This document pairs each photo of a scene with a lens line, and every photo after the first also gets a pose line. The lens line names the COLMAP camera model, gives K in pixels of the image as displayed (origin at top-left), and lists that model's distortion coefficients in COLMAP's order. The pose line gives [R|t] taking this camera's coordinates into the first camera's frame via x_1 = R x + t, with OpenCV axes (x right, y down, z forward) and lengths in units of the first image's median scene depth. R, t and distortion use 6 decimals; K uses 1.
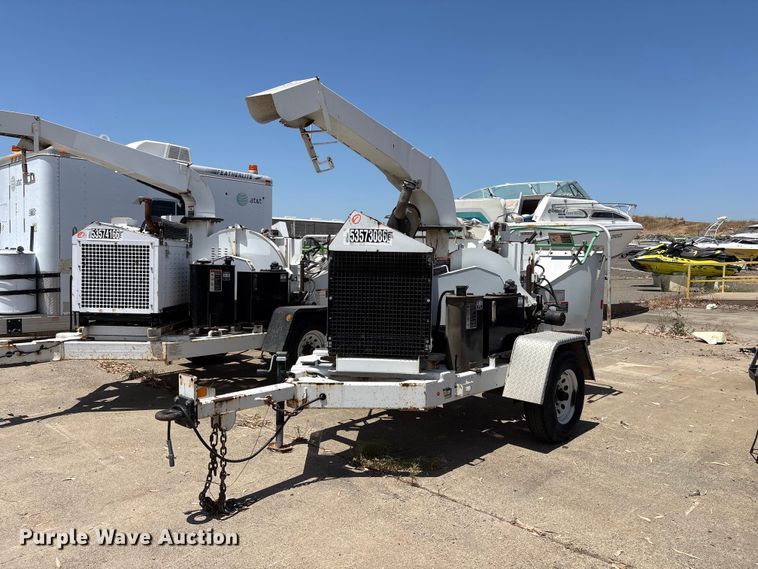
lens RADIAL K [[580.1, 0, 379.0], [0, 580.1, 284.5], [0, 0, 1]] dist [0.083768, -0.116232]
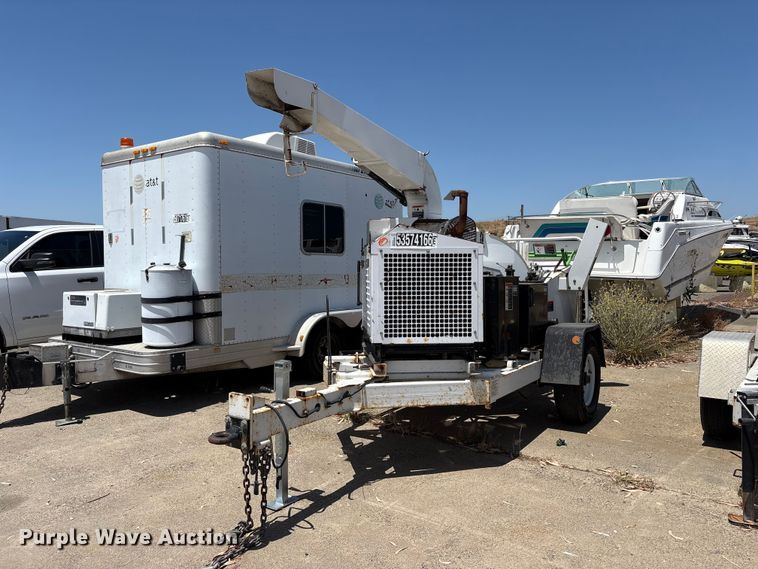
lens RADIAL K [[580.1, 0, 379.0], [0, 580.1, 284.5], [0, 0, 1]] dist [0.083768, -0.116232]
pose [[0.992769, -0.029280, 0.116415, -0.549215], [0.030938, 0.999444, -0.012461, -0.018752], [-0.115985, 0.015972, 0.993123, 0.240471]]
